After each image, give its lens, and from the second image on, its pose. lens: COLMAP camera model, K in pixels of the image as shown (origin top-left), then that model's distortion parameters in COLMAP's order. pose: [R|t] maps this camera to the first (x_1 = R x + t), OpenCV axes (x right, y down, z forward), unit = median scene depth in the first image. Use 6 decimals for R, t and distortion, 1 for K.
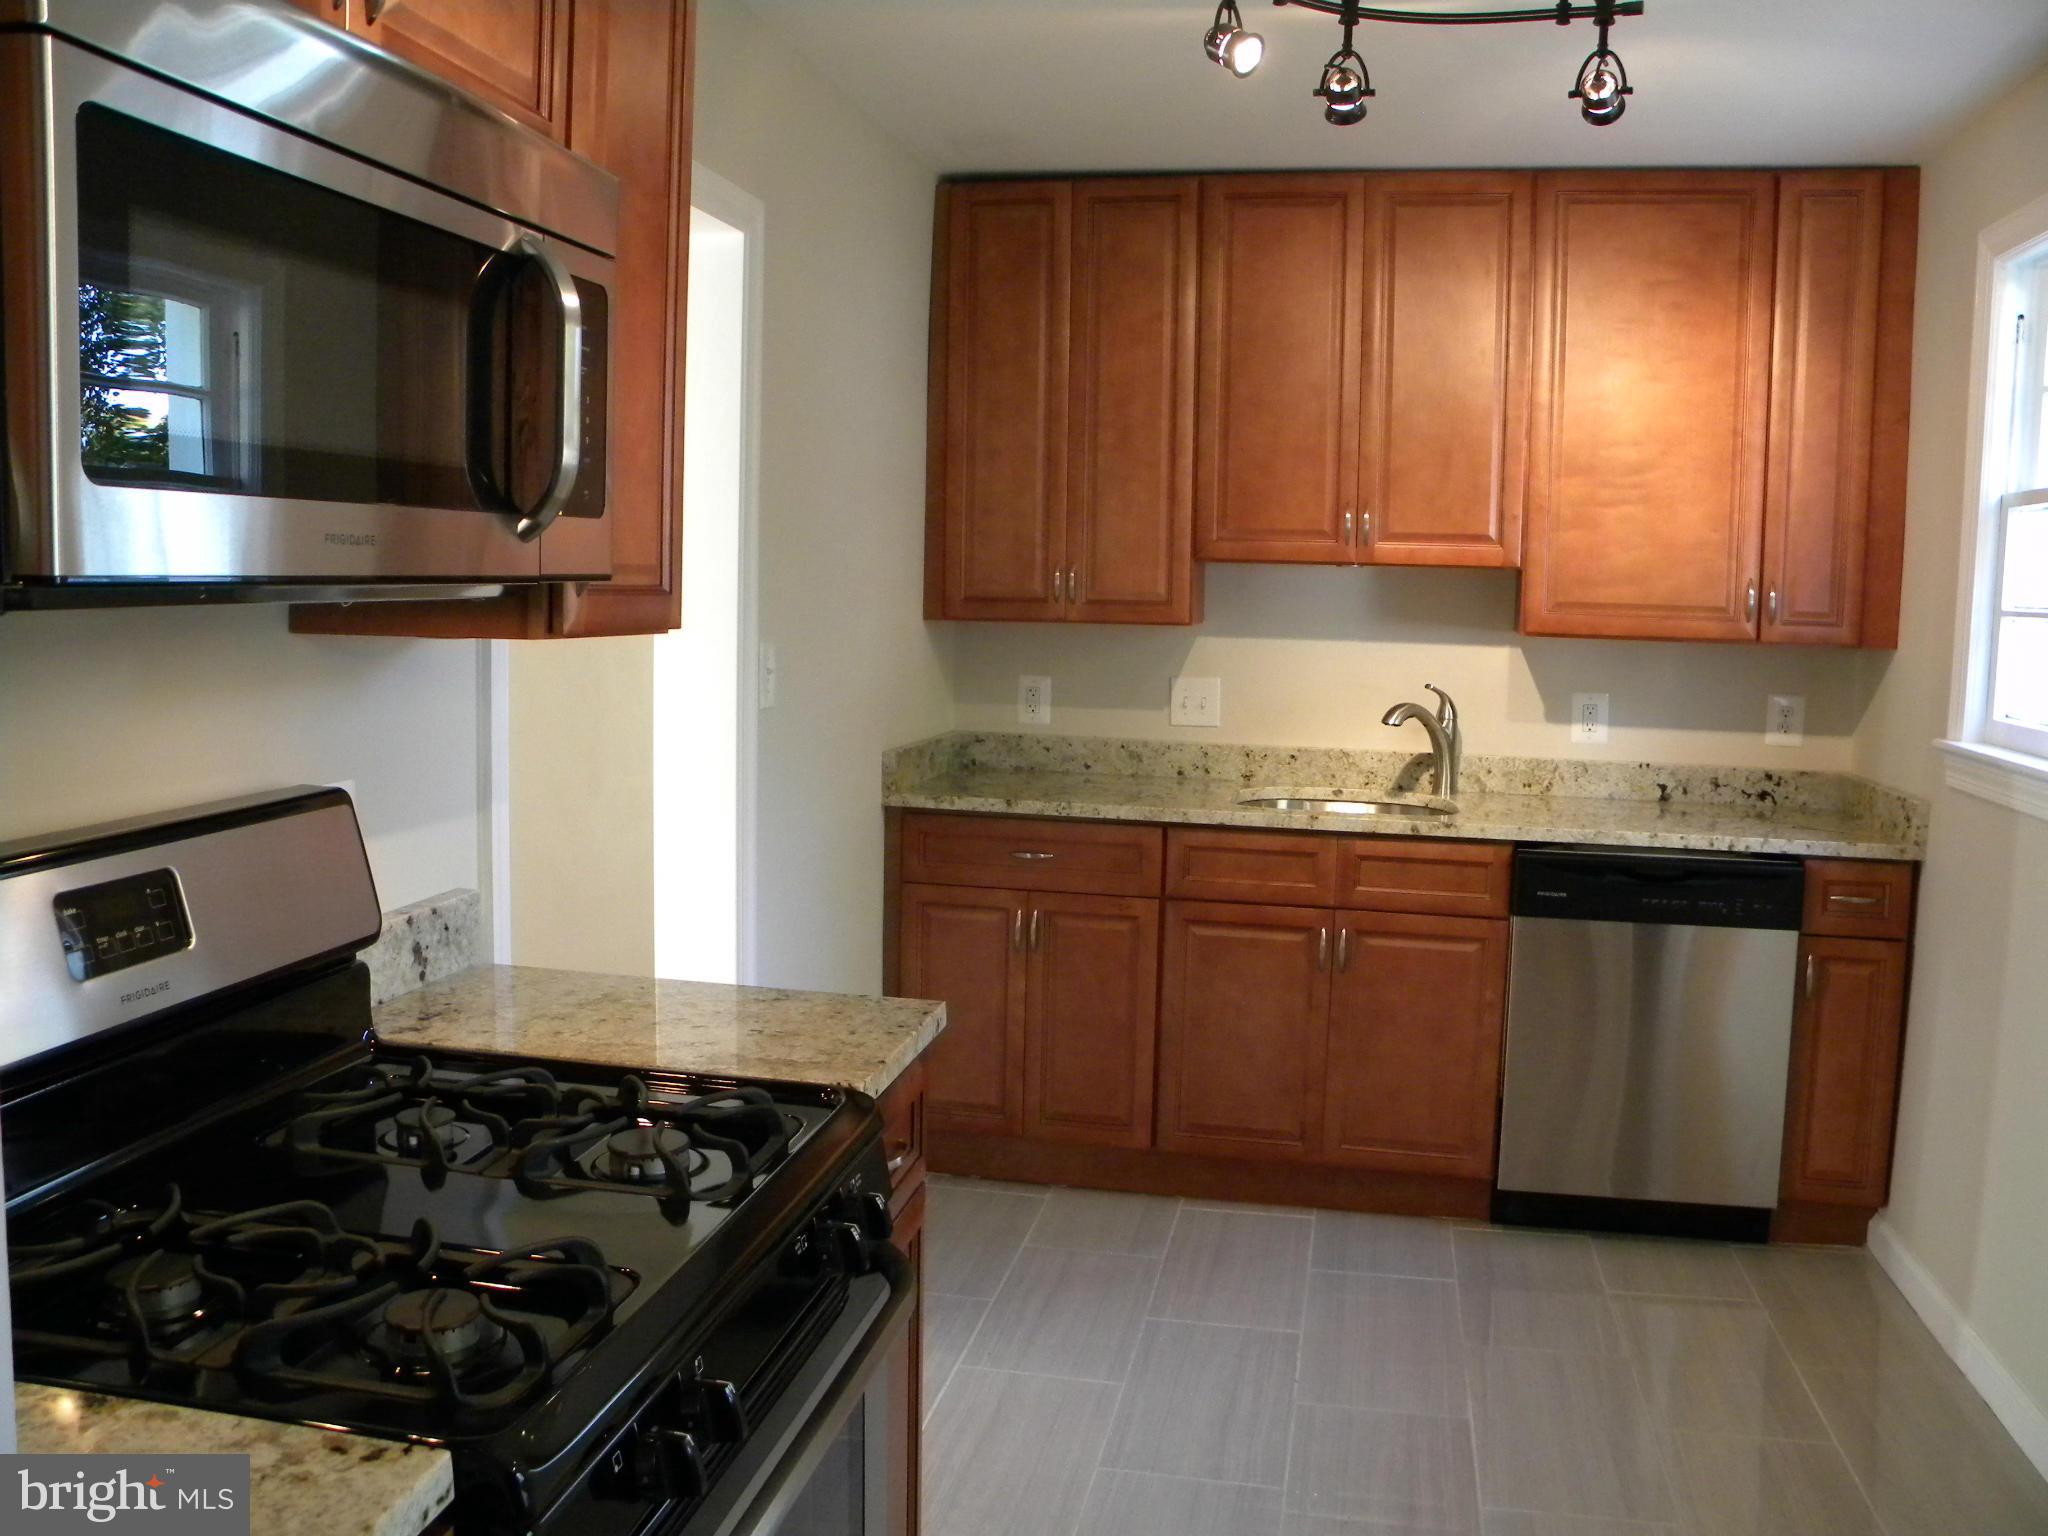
lens RADIAL K [[1730.5, 0, 1031.0], [0, 1730.5, 762.1], [0, 0, 1]] dist [-0.186399, 0.152580]
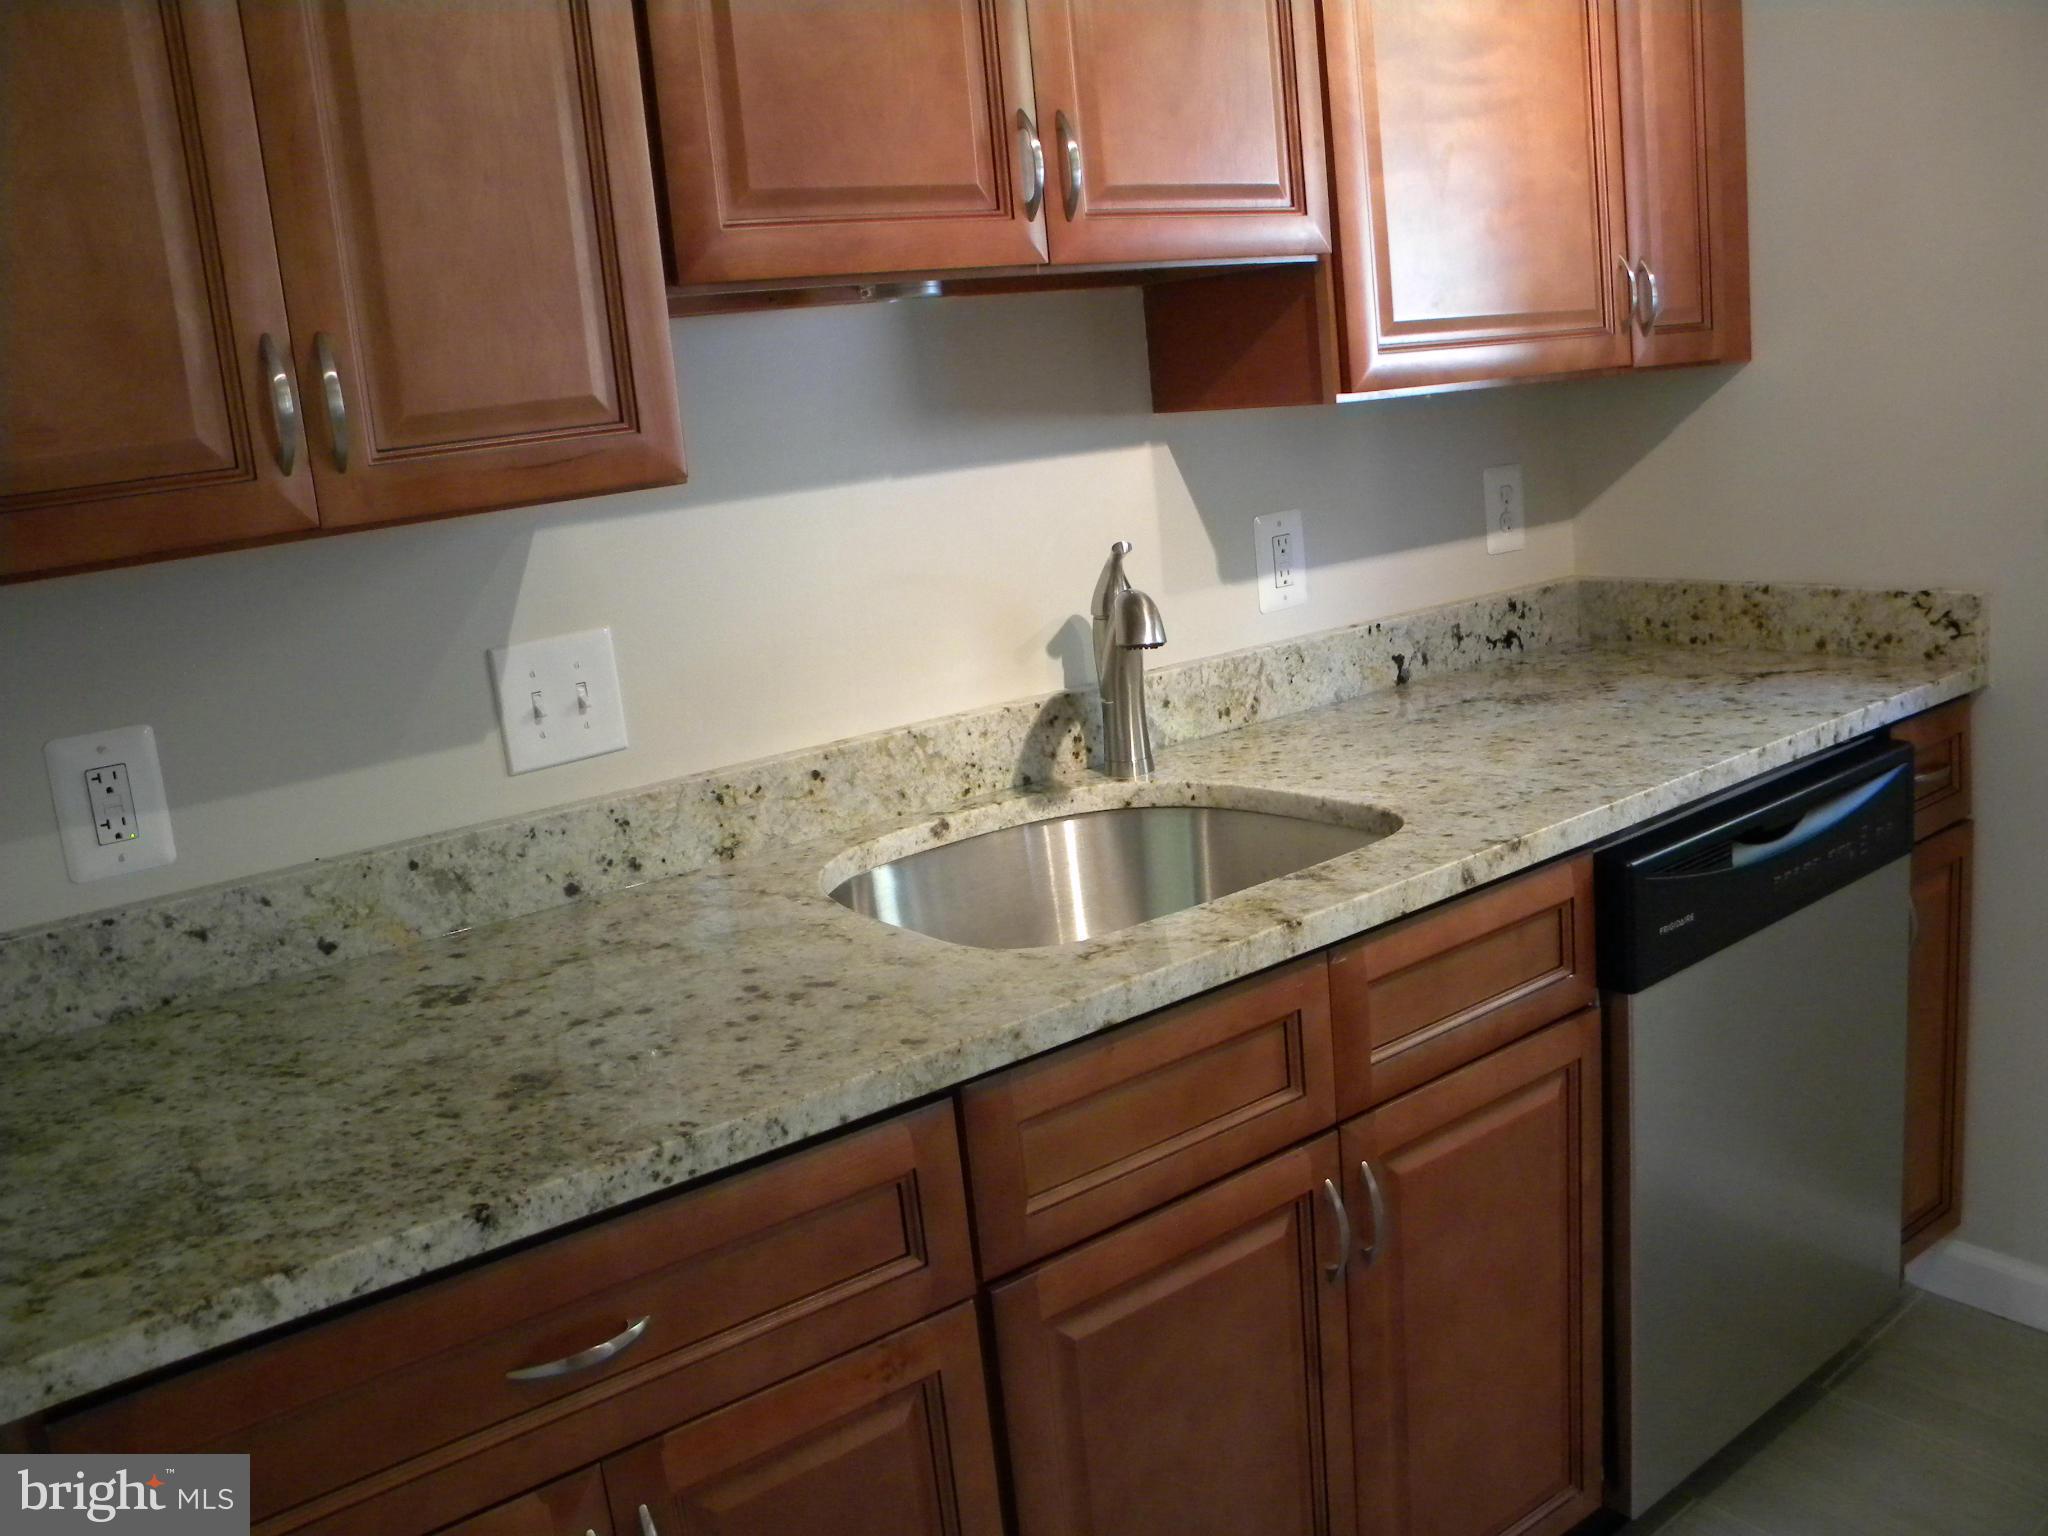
lens RADIAL K [[1730.5, 0, 1031.0], [0, 1730.5, 762.1], [0, 0, 1]] dist [-0.186399, 0.152580]
pose [[0.644611, -0.244433, 0.724382, -0.121459], [0.189648, 0.969020, 0.158220, -0.065136], [-0.740615, 0.035387, 0.670997, 0.714780]]
